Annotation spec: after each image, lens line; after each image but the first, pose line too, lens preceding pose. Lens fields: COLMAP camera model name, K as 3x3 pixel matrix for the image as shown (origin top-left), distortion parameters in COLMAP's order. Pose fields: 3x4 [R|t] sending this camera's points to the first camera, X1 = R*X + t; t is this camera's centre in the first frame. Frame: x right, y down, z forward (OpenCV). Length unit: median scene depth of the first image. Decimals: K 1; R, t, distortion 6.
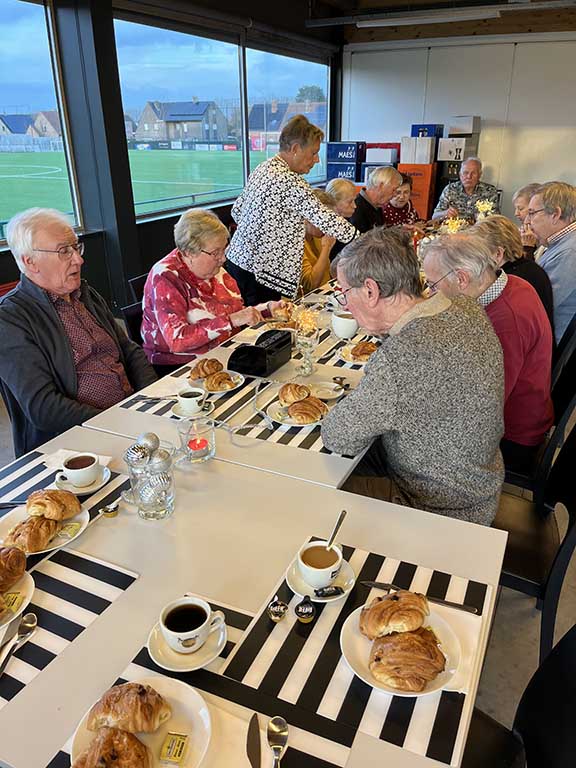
lens RADIAL K [[579.1, 0, 291.3], [0, 579.1, 380.2], [0, 0, 1]] dist [0.030813, -0.046492]
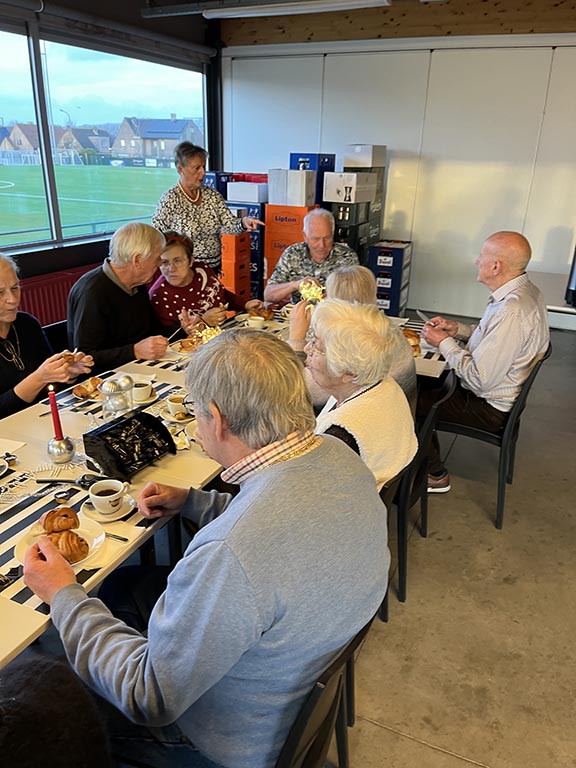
lens RADIAL K [[579.1, 0, 285.0], [0, 579.1, 383.8], [0, 0, 1]] dist [0.030813, -0.046492]
pose [[0.999484, 0.031604, 0.005669, 0.199175], [-0.031452, 0.999190, -0.025098, -0.118828], [-0.006457, 0.024906, 0.999669, 0.250082]]
